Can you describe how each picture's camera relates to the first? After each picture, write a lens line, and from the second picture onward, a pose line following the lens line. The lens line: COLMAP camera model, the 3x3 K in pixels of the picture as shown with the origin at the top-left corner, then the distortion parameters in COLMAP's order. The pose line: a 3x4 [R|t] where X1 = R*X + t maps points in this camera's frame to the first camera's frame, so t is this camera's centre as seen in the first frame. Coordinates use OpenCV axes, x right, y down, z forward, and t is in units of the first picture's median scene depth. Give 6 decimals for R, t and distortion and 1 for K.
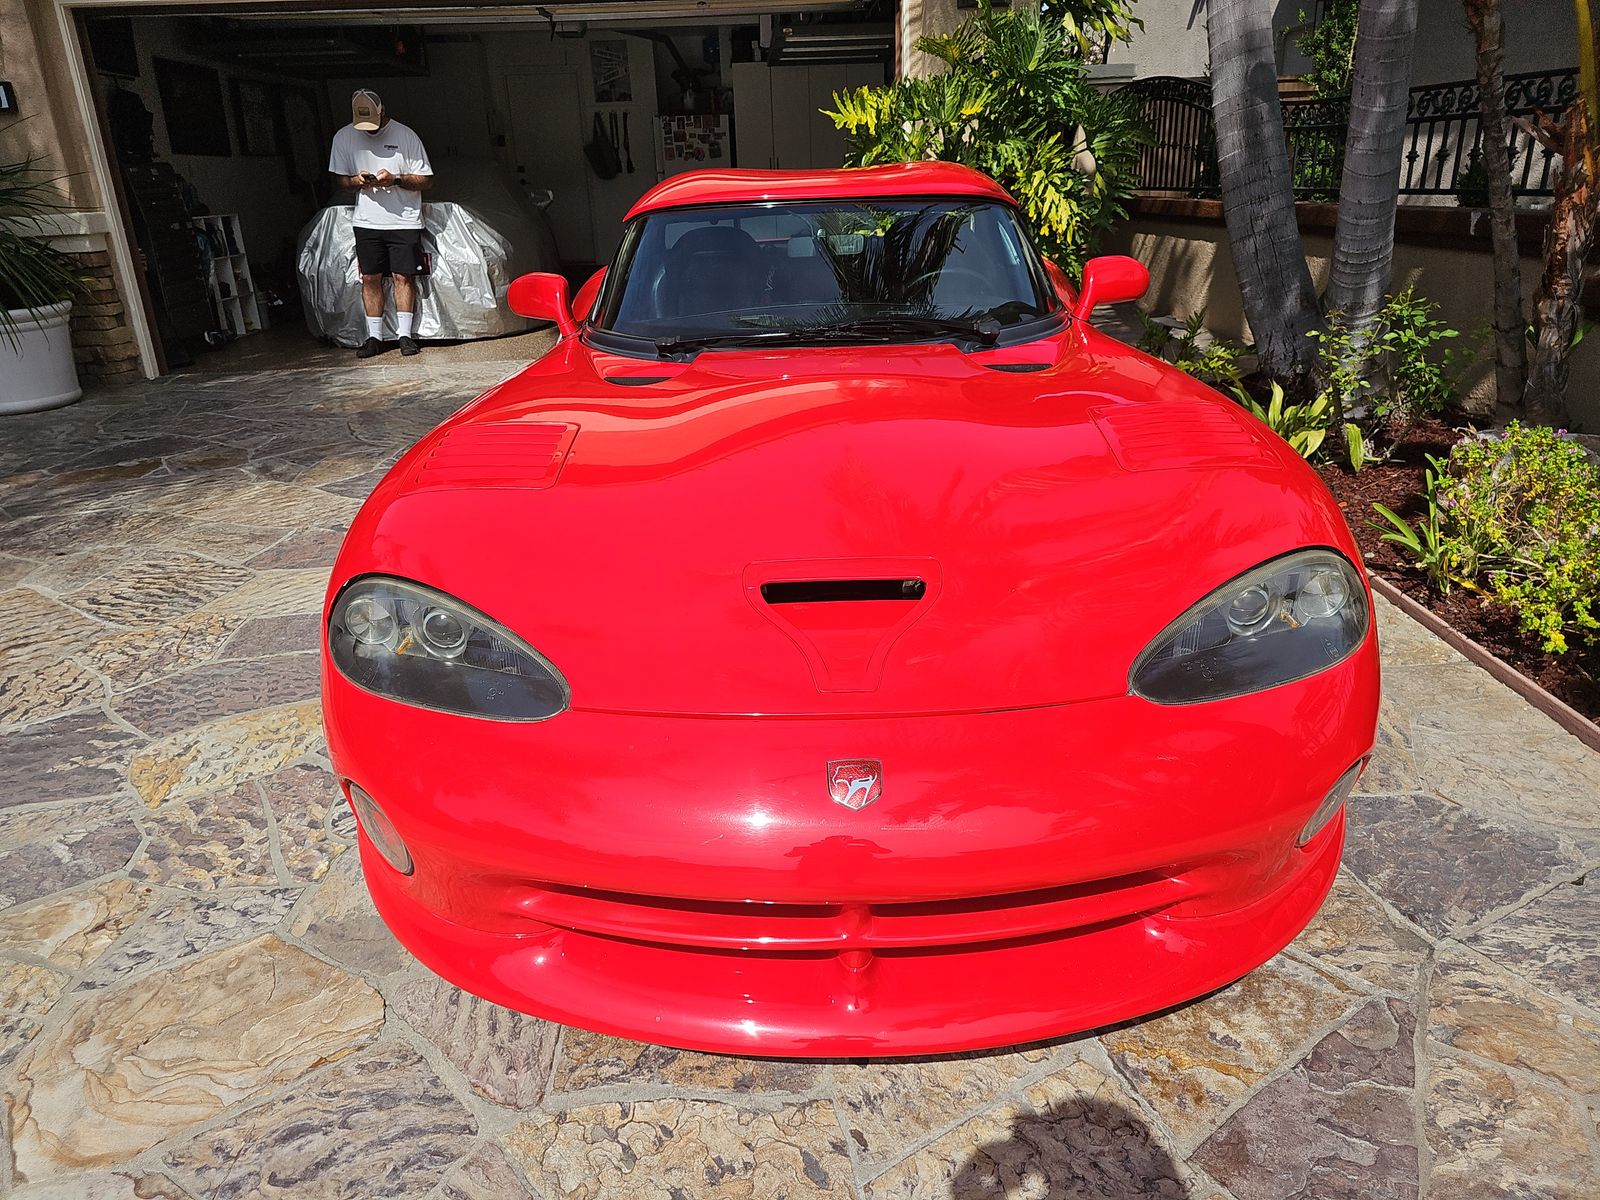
lens RADIAL K [[1073.2, 0, 786.9], [0, 1073.2, 599.1], [0, 0, 1]] dist [0.044467, -0.039418]
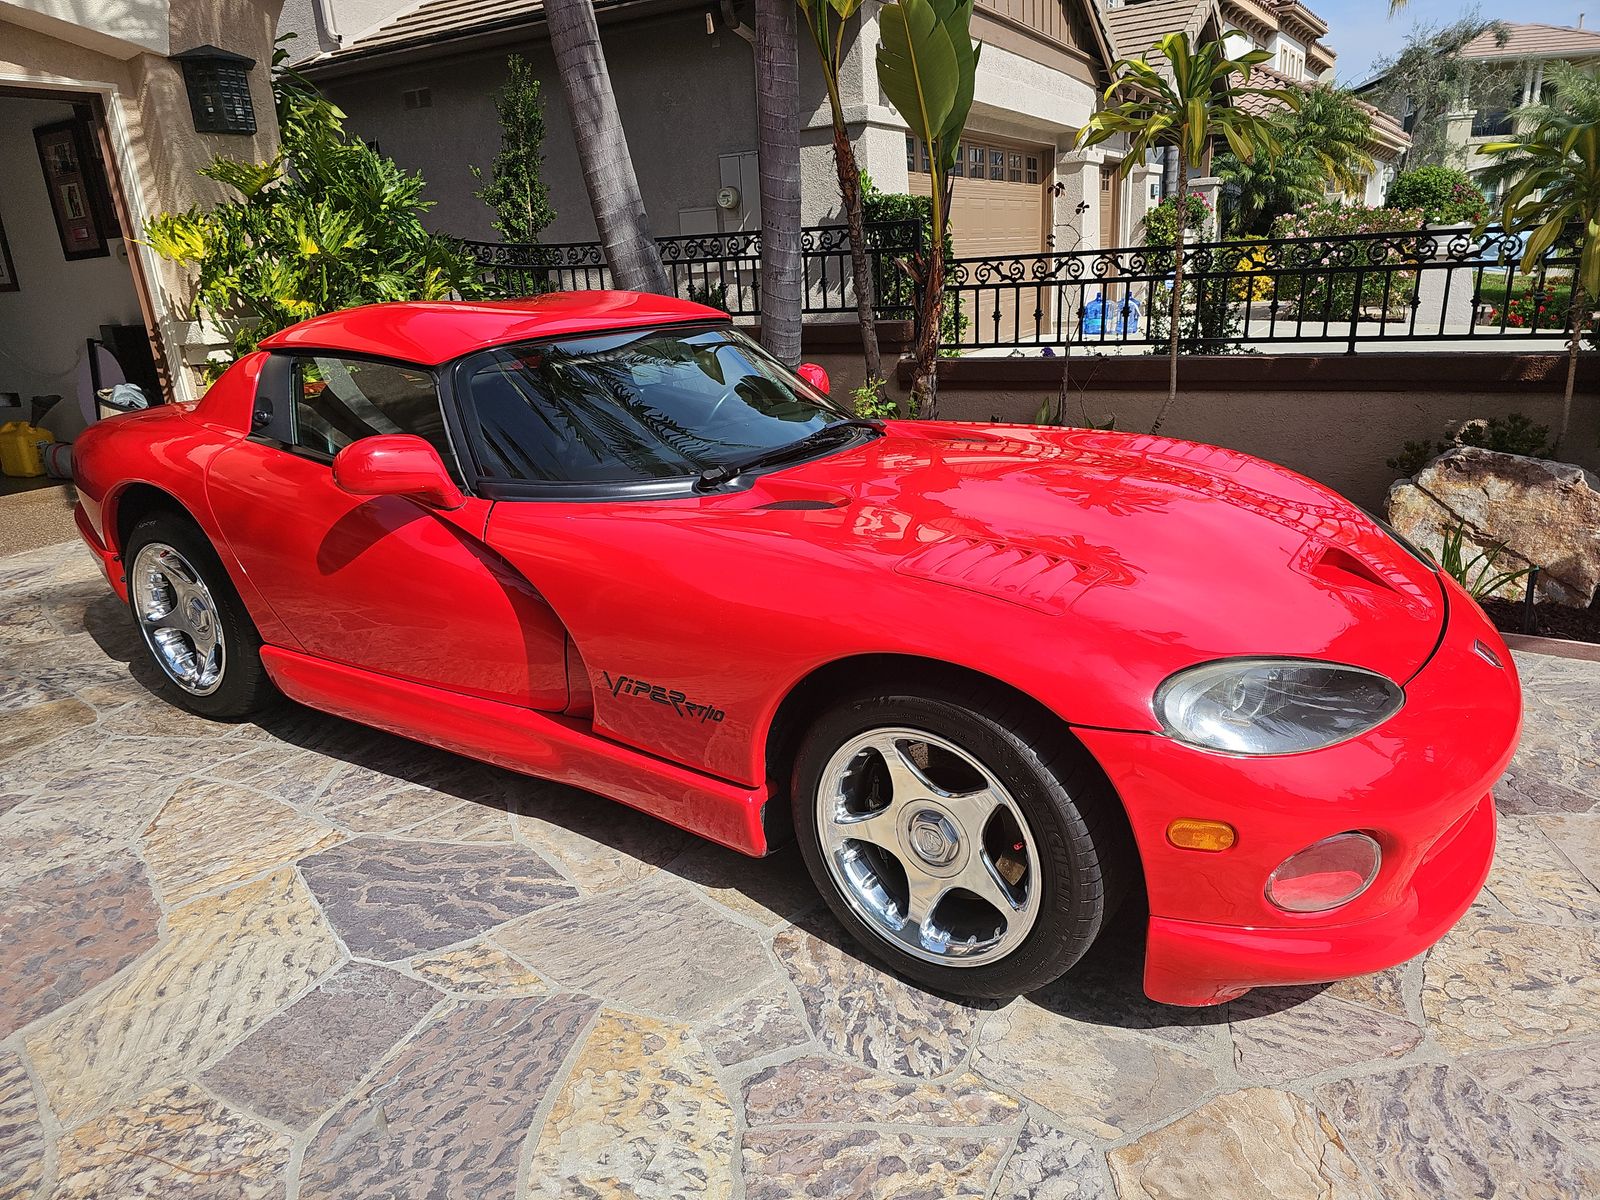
lens RADIAL K [[1073.2, 0, 786.9], [0, 1073.2, 599.1], [0, 0, 1]] dist [0.044467, -0.039418]
pose [[0.530510, -0.248510, 0.810433, -0.392850], [0.337476, 0.938946, 0.067006, -0.081810], [-0.777605, 0.237954, 0.581987, 0.193361]]
